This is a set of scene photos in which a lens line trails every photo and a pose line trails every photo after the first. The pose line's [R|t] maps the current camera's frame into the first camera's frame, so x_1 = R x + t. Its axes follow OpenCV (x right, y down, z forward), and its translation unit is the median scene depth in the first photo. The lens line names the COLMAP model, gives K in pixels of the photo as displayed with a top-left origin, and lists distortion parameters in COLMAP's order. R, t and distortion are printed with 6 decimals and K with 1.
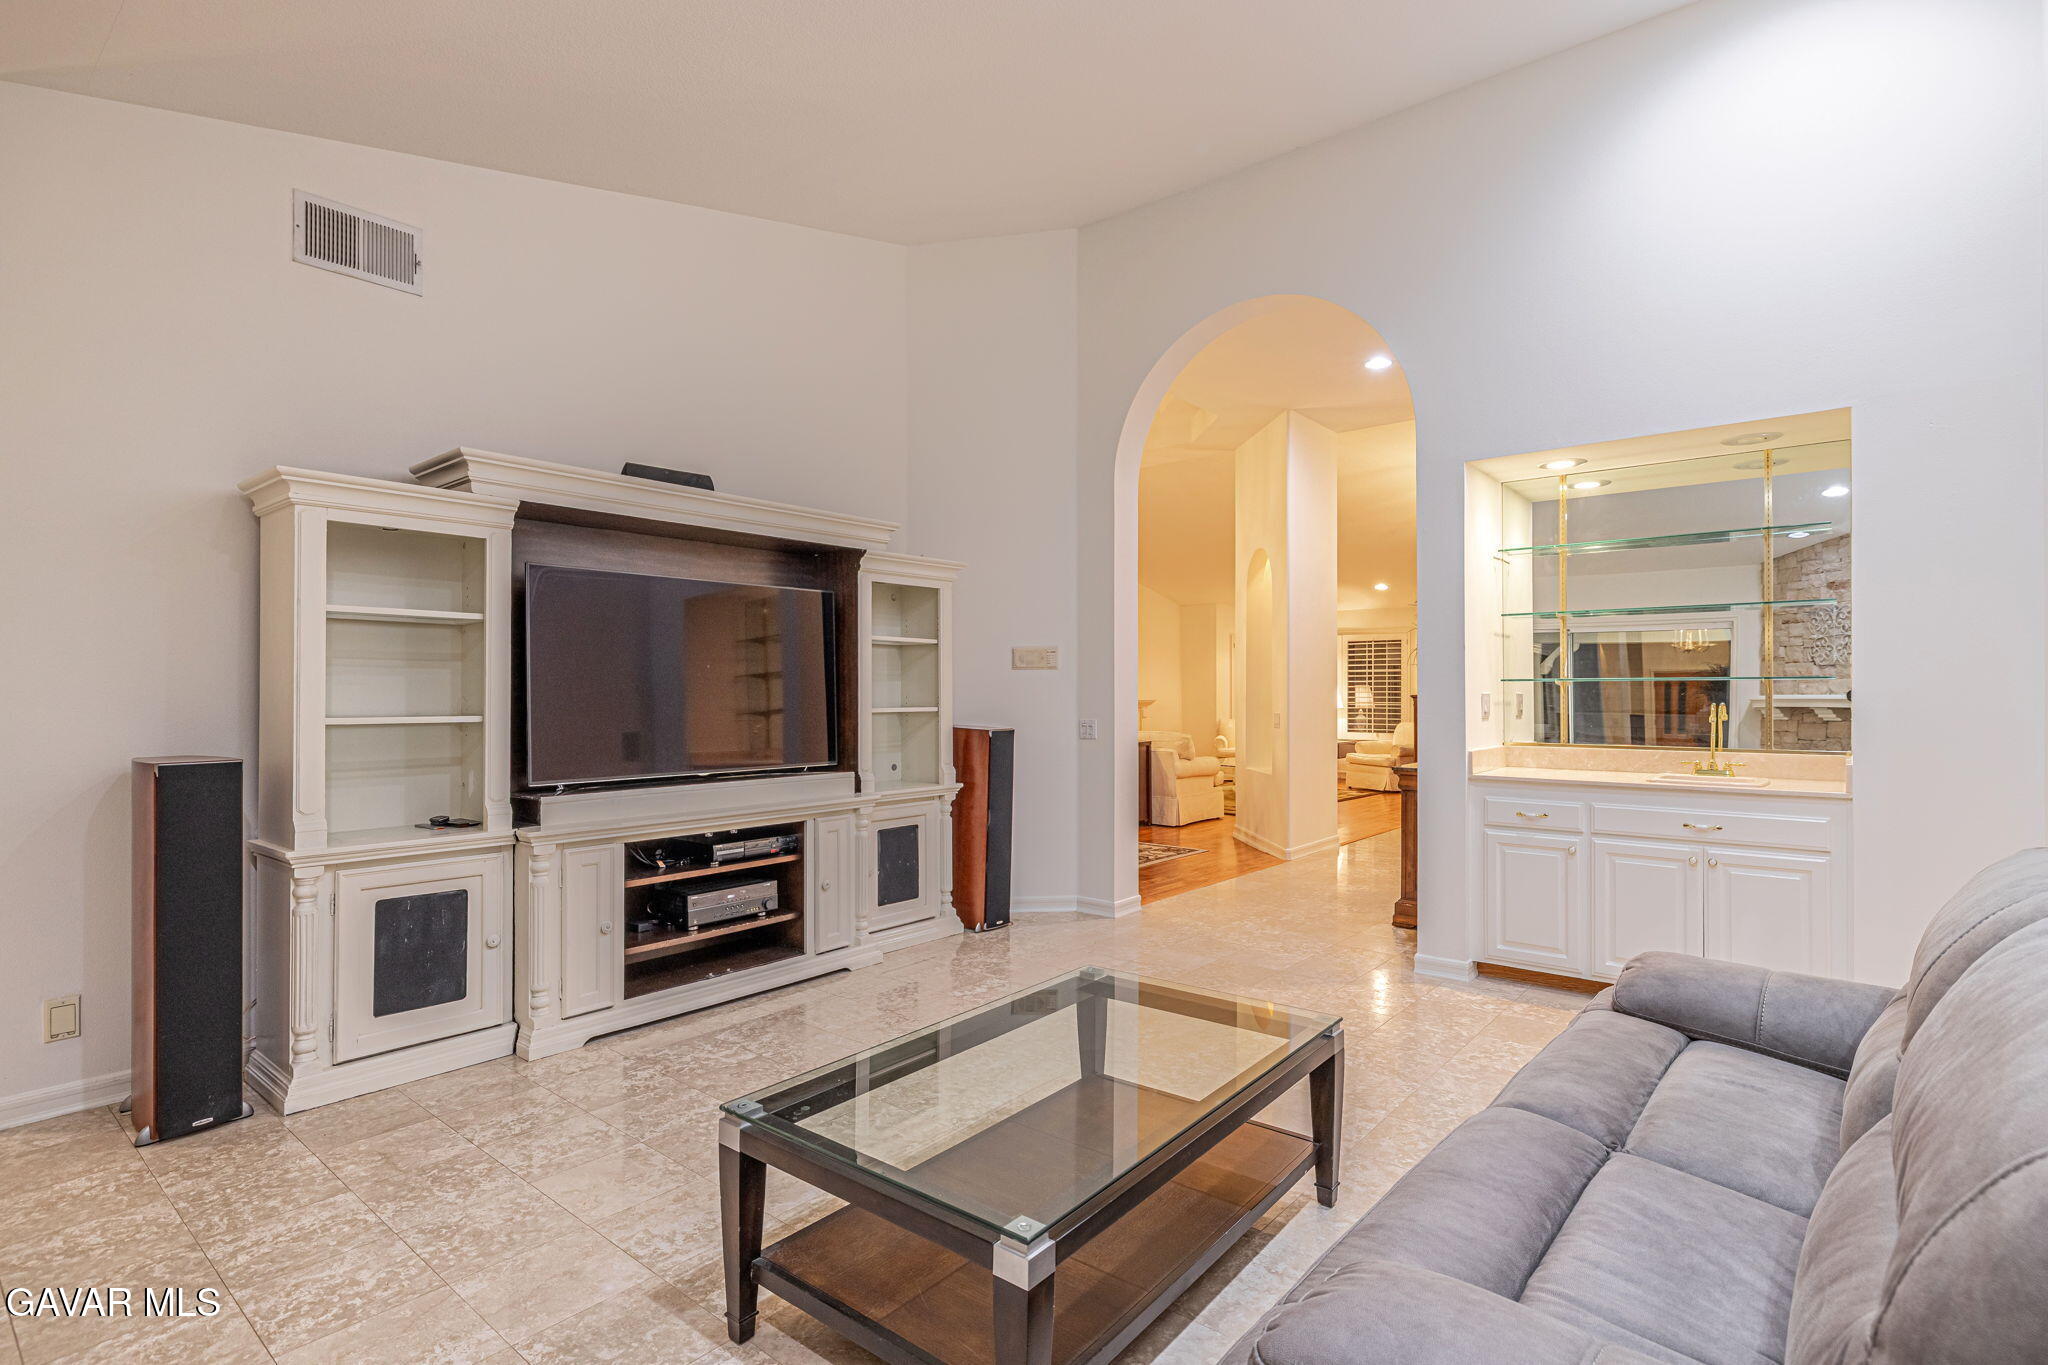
lens RADIAL K [[940.6, 0, 1038.7], [0, 940.6, 685.9], [0, 0, 1]] dist [-0.010192, -0.000039]
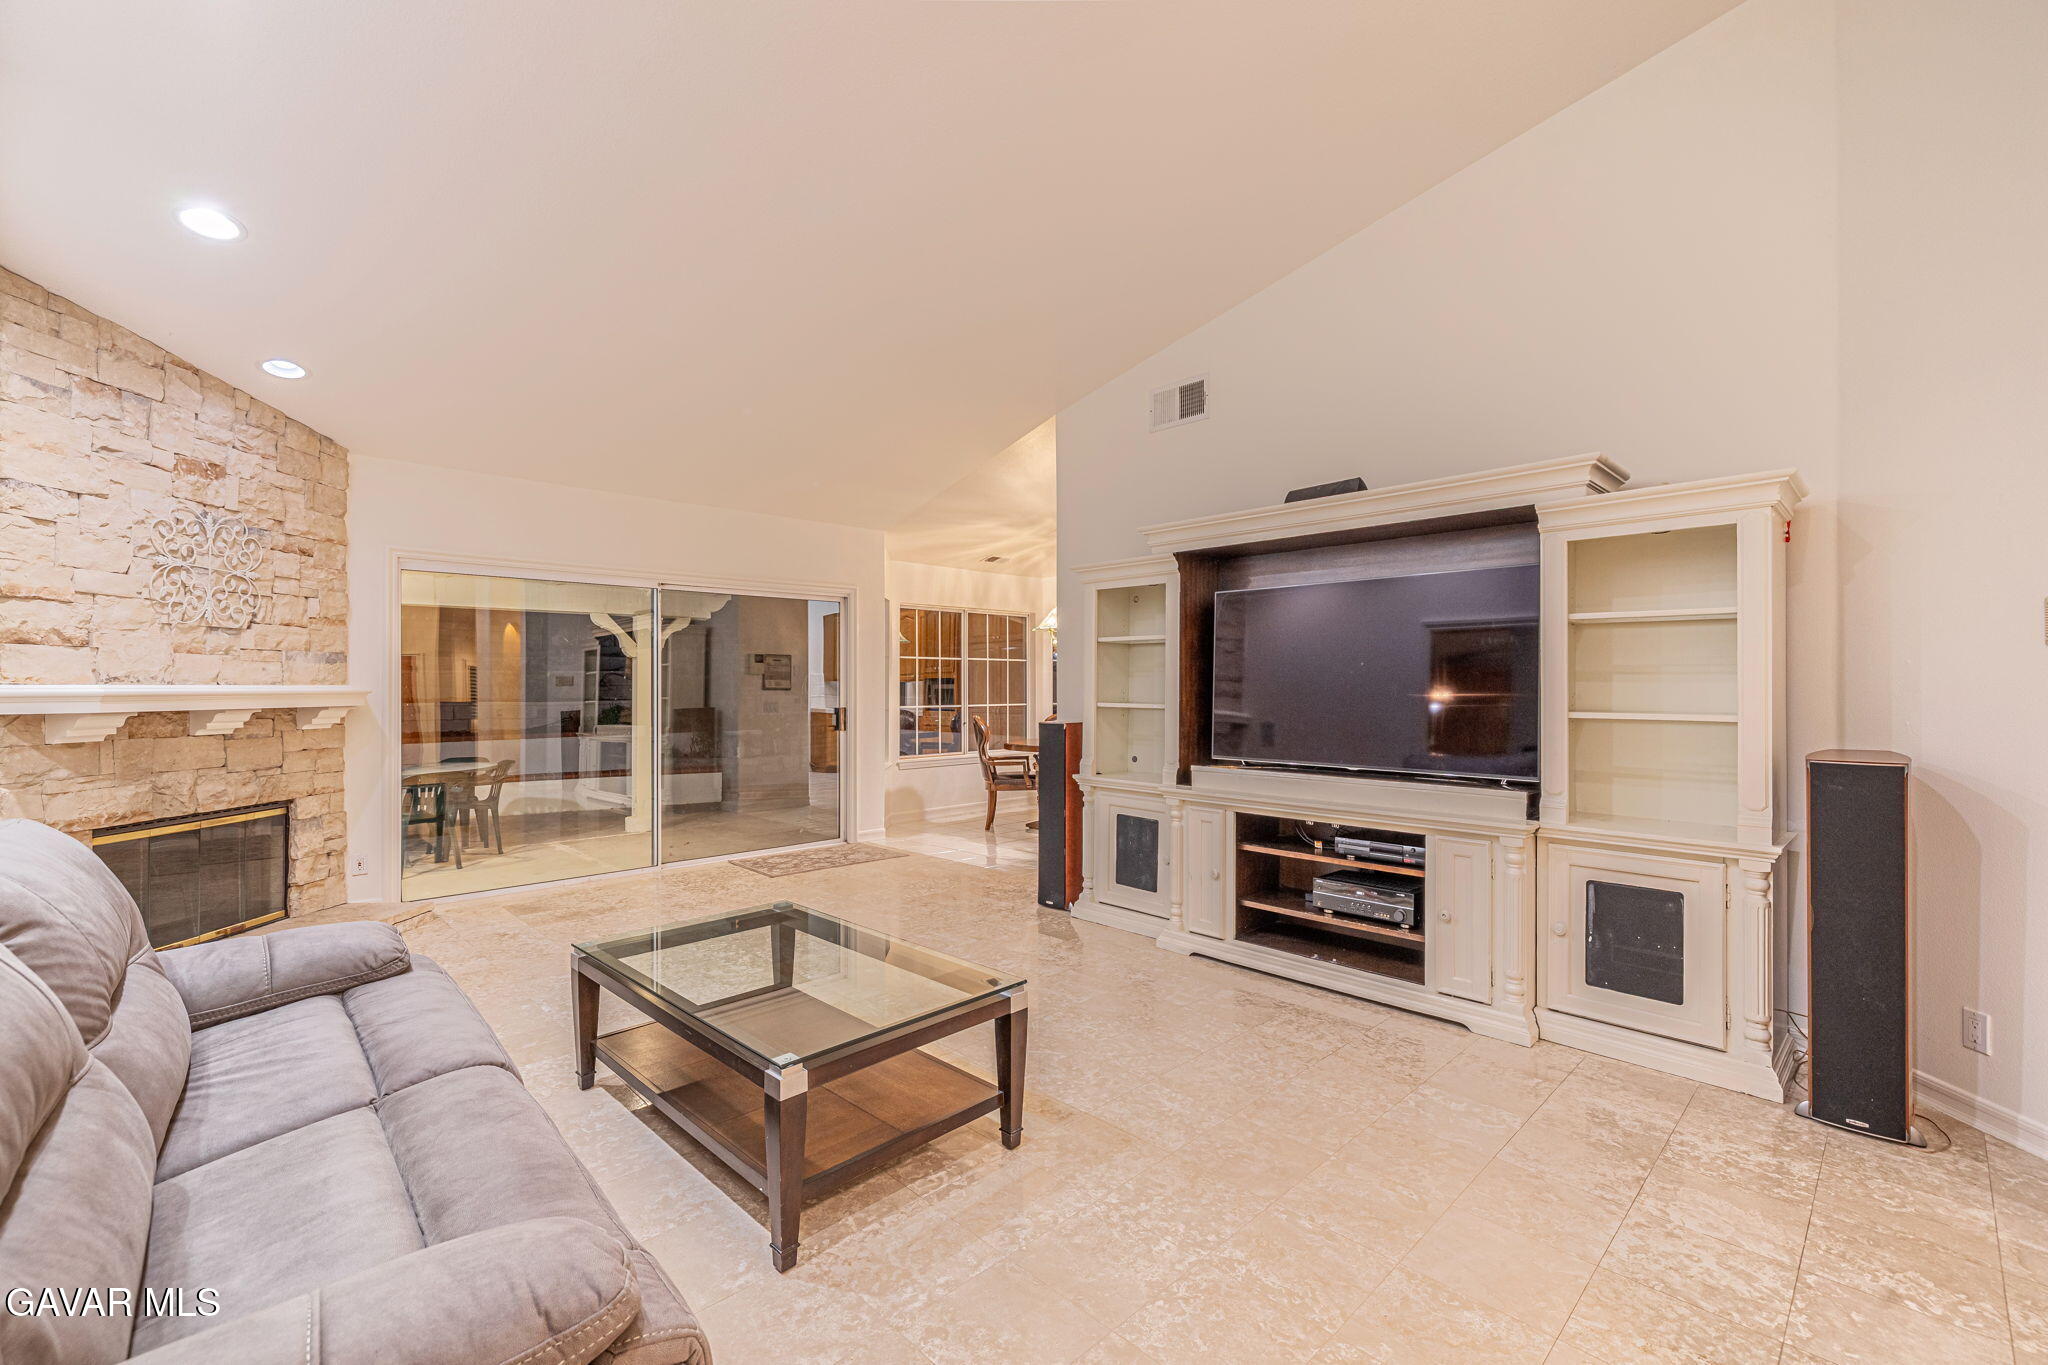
lens RADIAL K [[859.3, 0, 1035.5], [0, 859.3, 684.6], [0, 0, 1]] dist [-0.000145, -0.000428]
pose [[-0.085730, -0.002183, -0.996316, 0.590031], [0.004748, 0.999985, -0.002600, 0.002394], [0.996307, -0.004953, -0.085718, 0.704353]]
